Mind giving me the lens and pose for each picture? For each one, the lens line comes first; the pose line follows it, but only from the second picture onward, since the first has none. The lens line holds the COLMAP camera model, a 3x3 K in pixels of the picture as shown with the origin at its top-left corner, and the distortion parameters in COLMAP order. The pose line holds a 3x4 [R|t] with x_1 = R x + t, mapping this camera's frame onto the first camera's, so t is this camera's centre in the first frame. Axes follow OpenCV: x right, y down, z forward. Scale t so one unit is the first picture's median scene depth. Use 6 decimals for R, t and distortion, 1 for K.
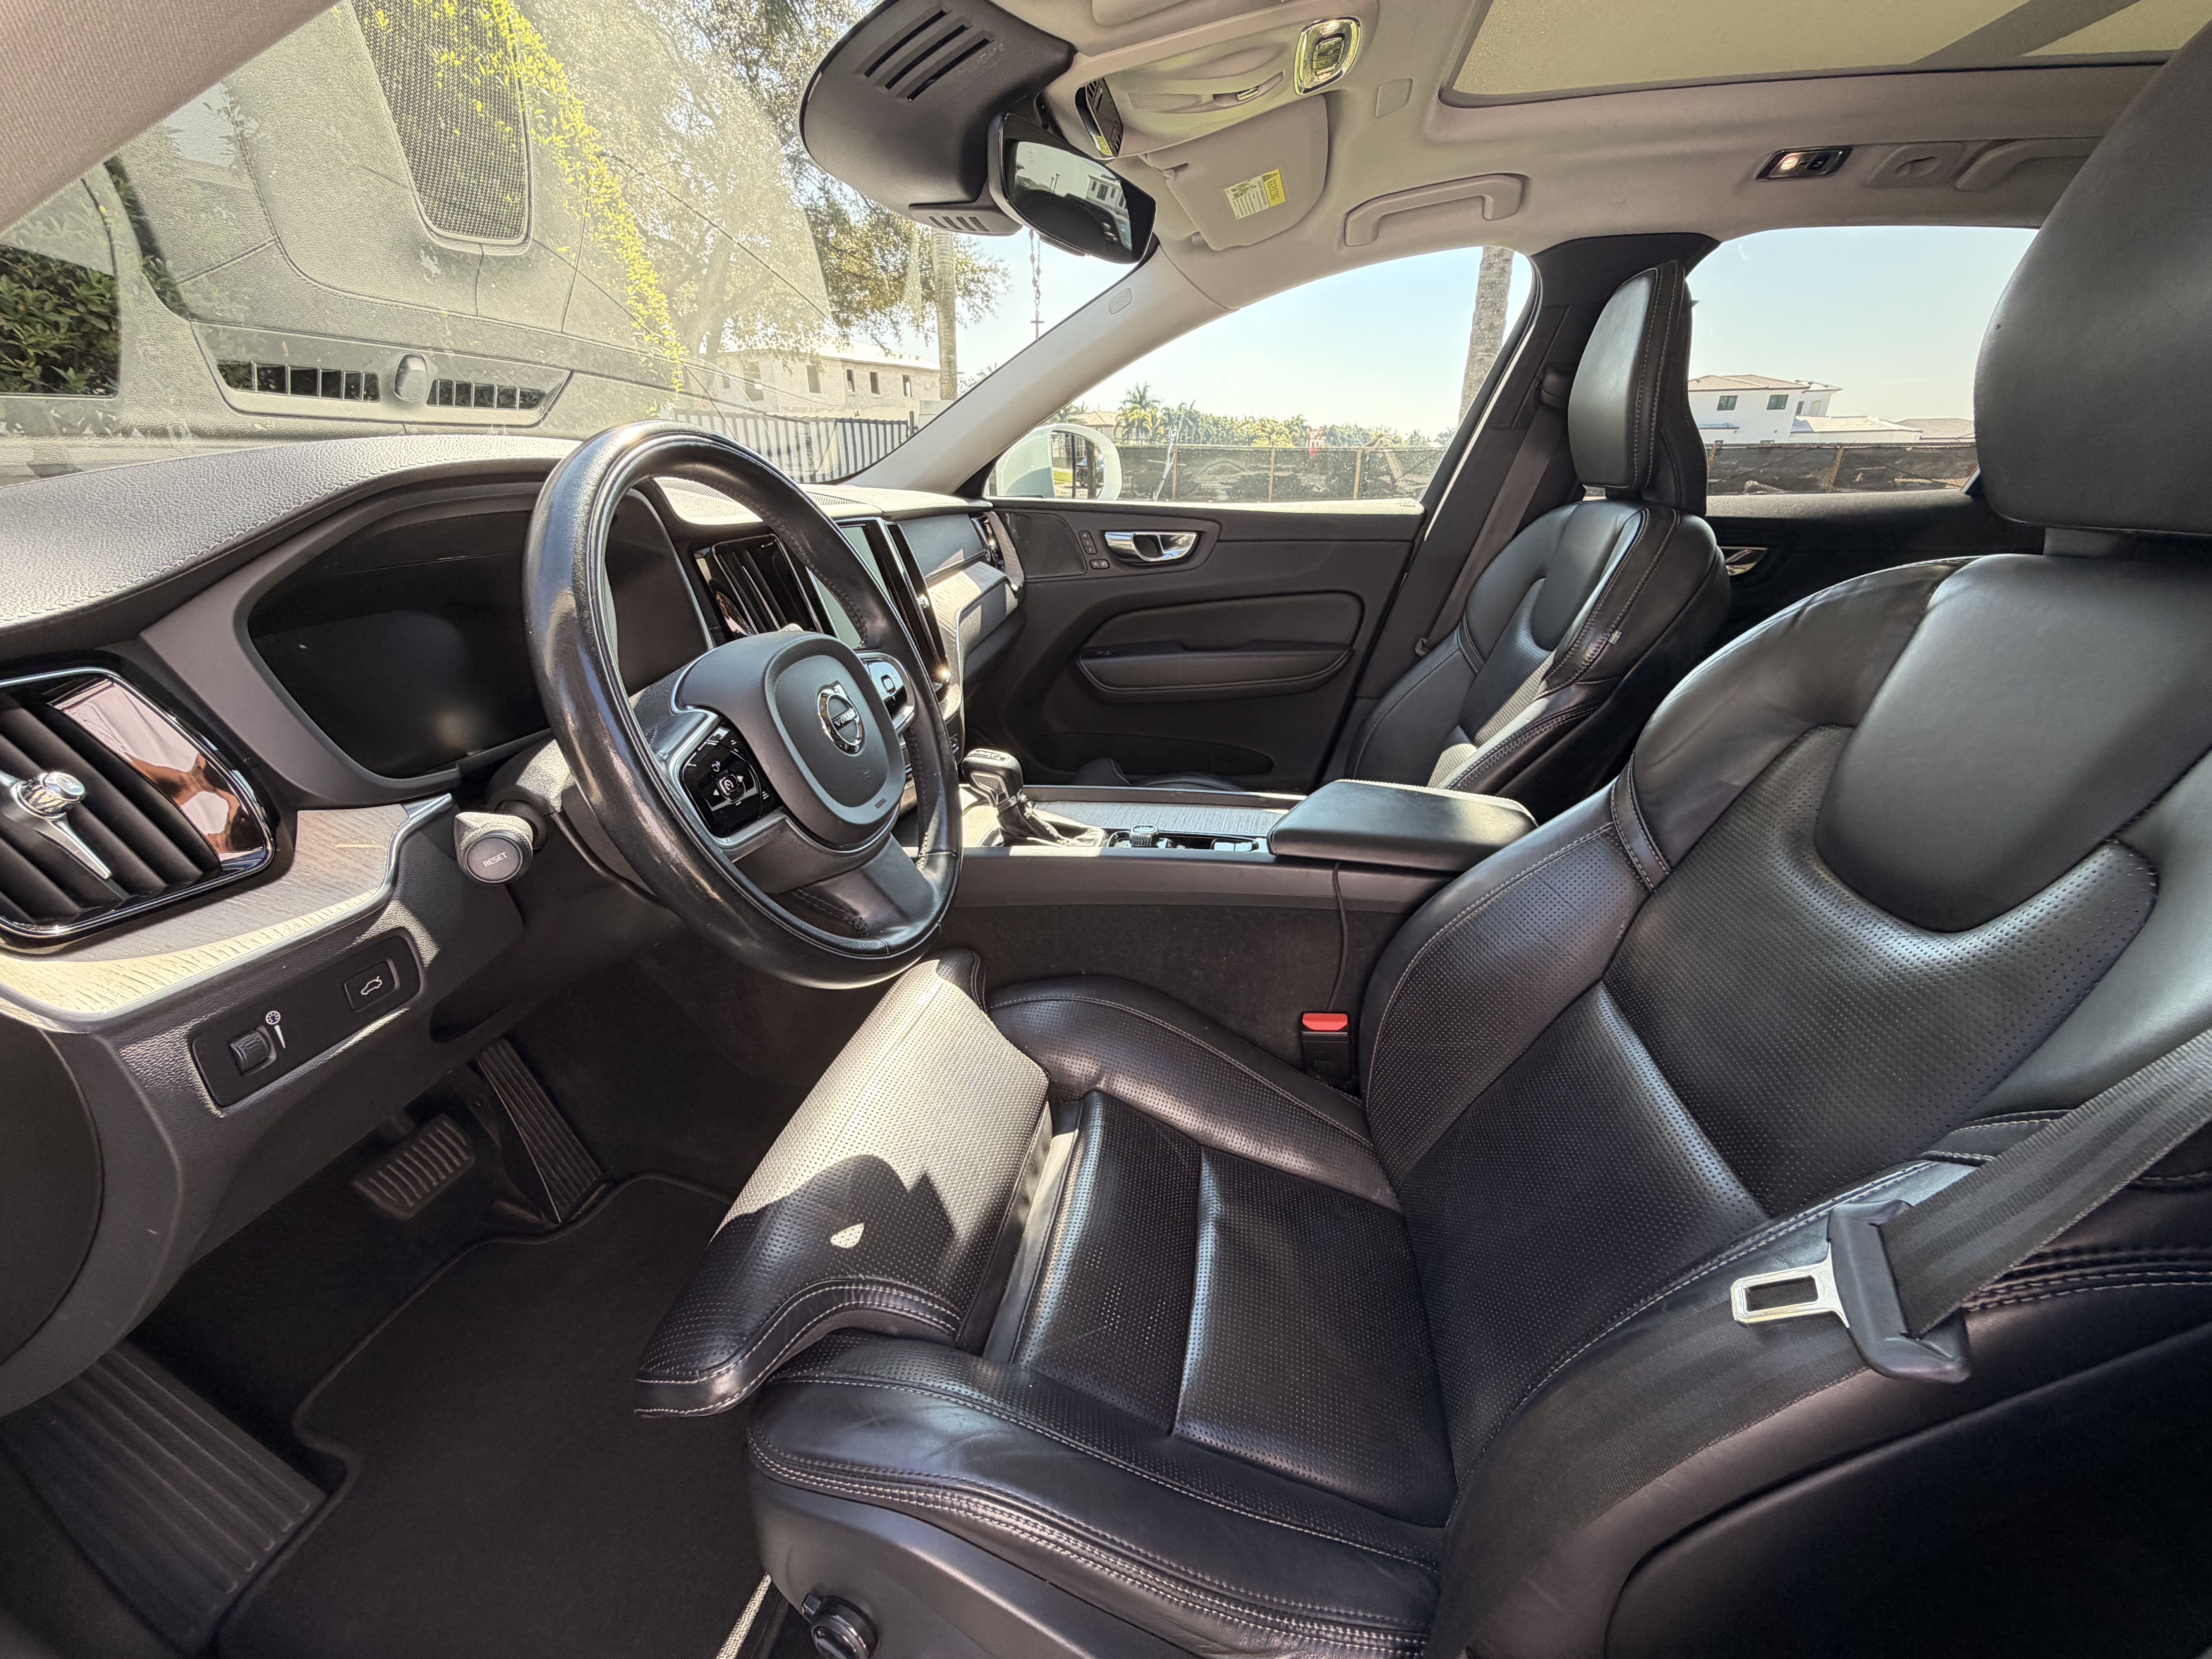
lens RADIAL K [[882.5, 0, 1099.4], [0, 882.5, 822.8], [0, 0, 1]] dist [0.000572, -0.000018]
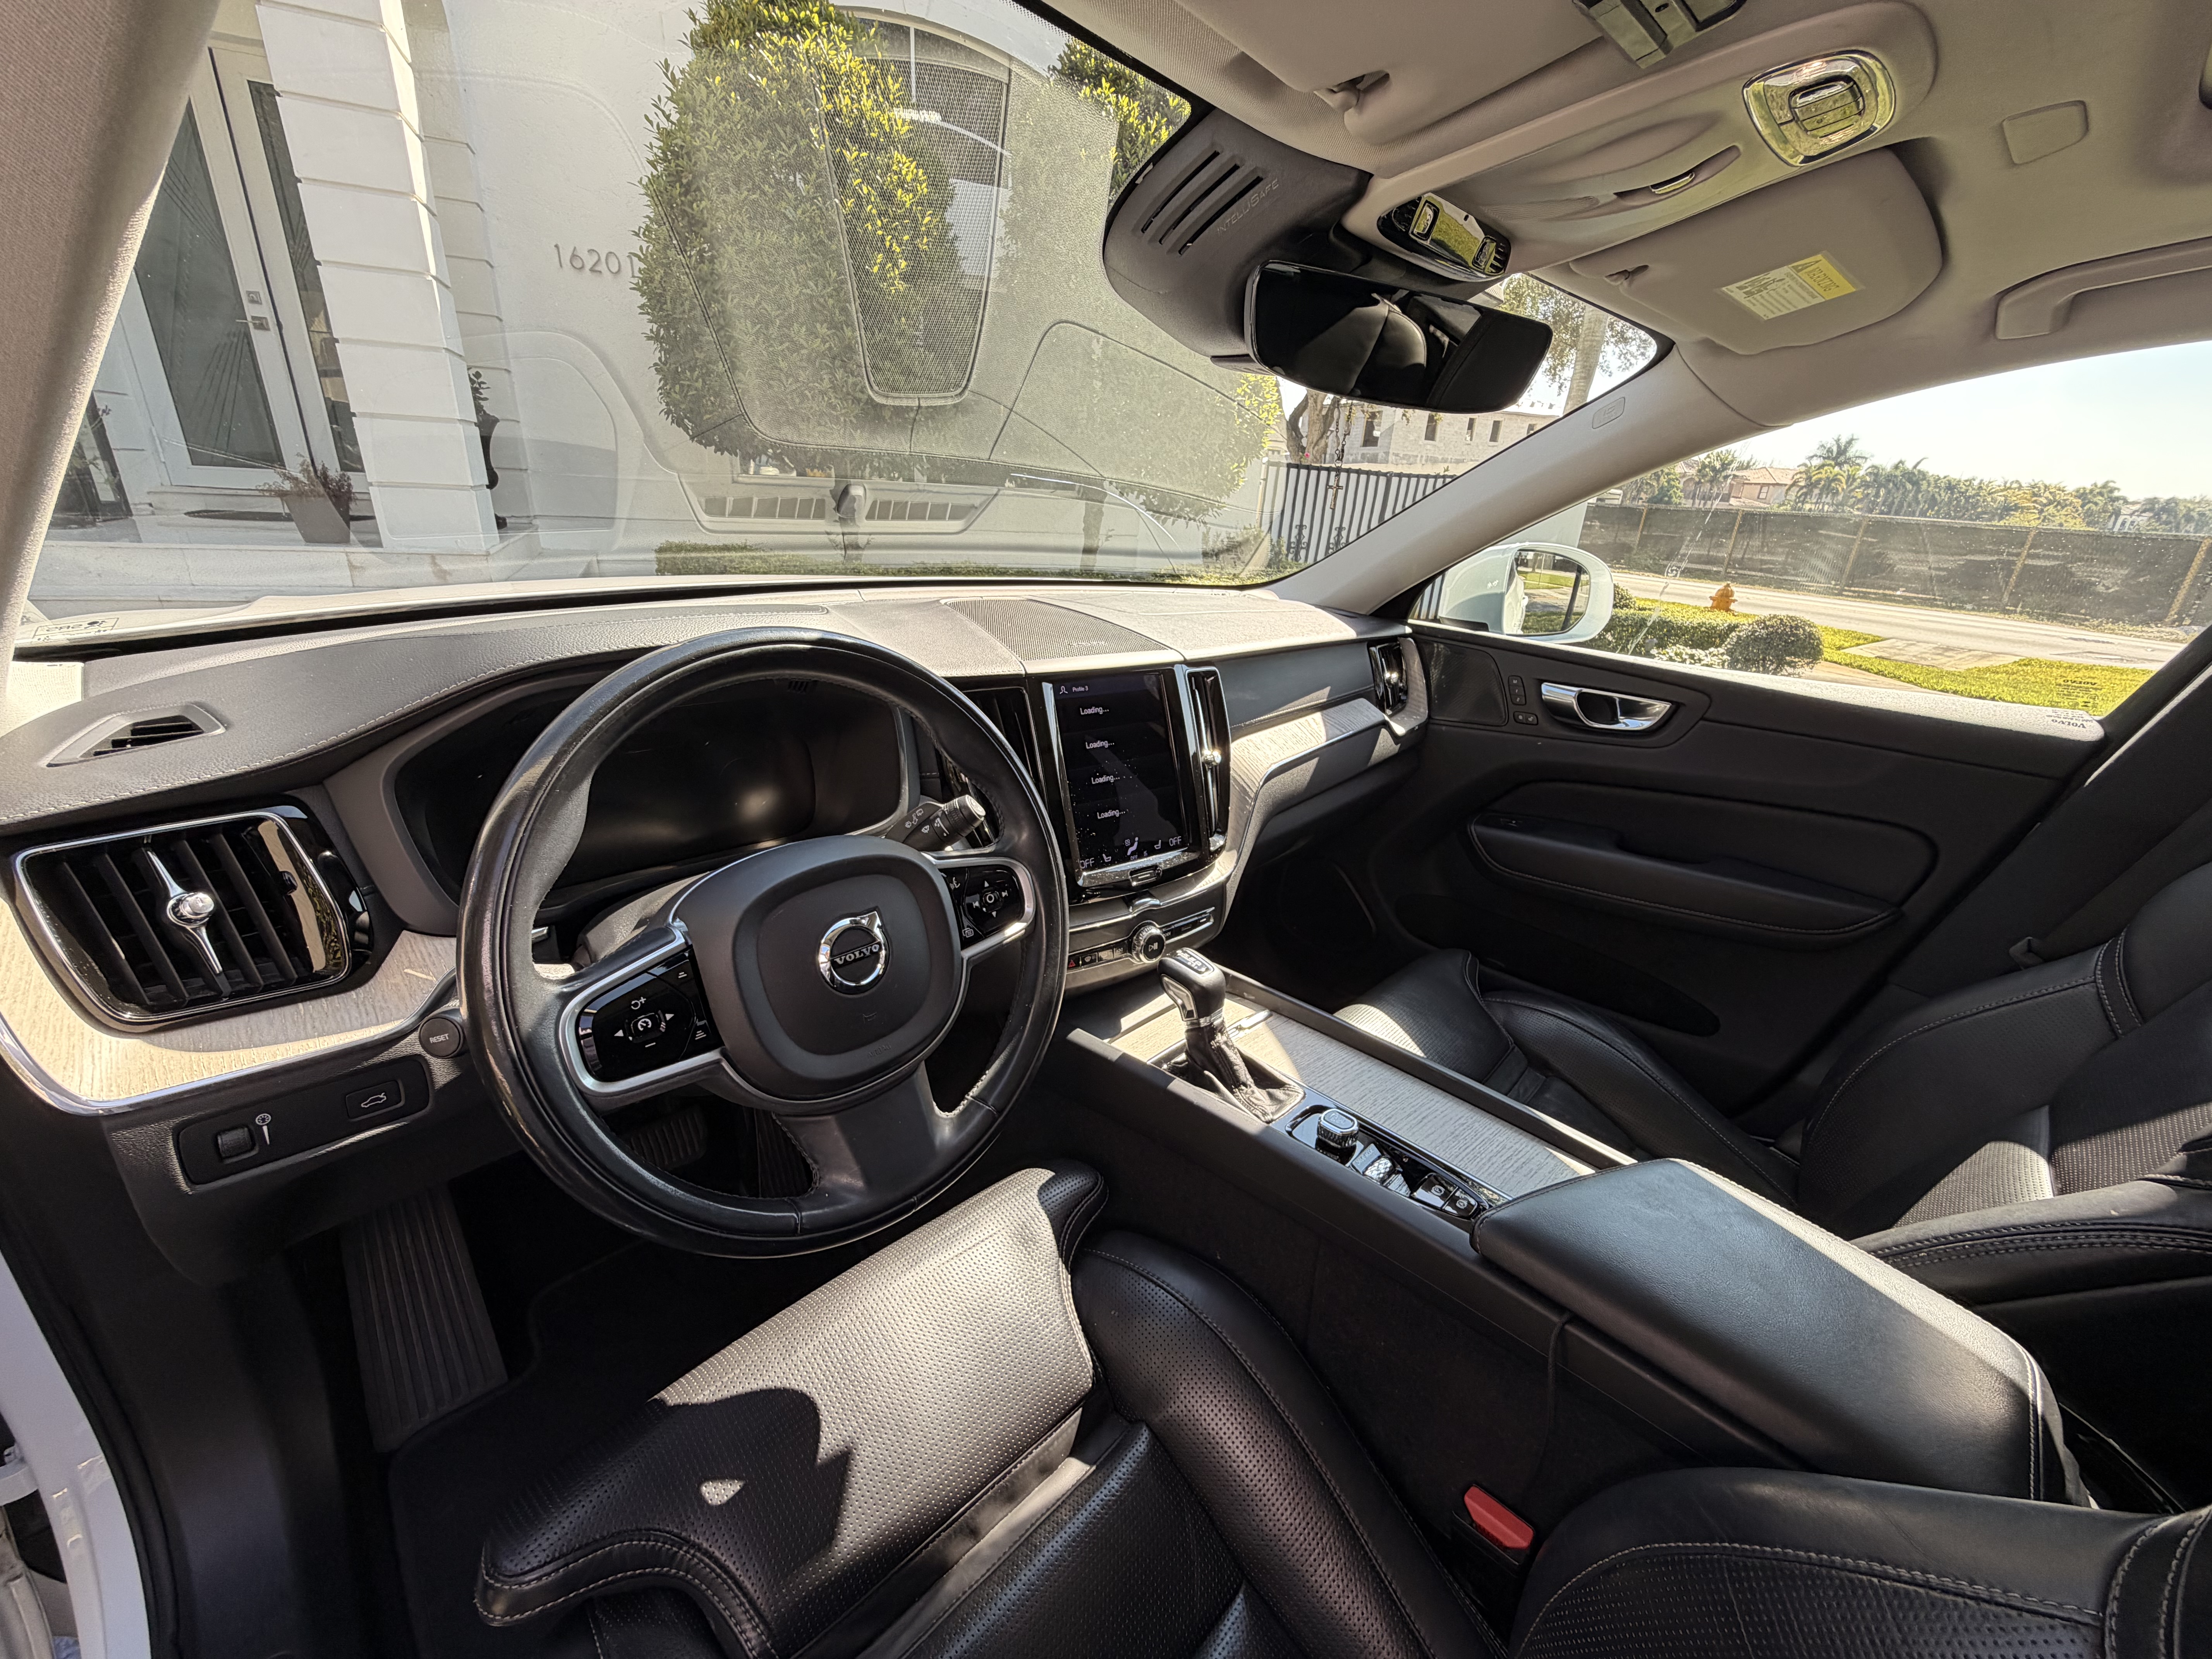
lens RADIAL K [[882.5, 0, 1099.4], [0, 882.5, 822.8], [0, 0, 1]] dist [0.000572, -0.000018]
pose [[0.815808, 0.244266, -0.524205, 0.228789], [-0.266717, 0.963184, 0.033735, -0.221012], [0.513147, 0.112293, 0.850924, 0.217780]]
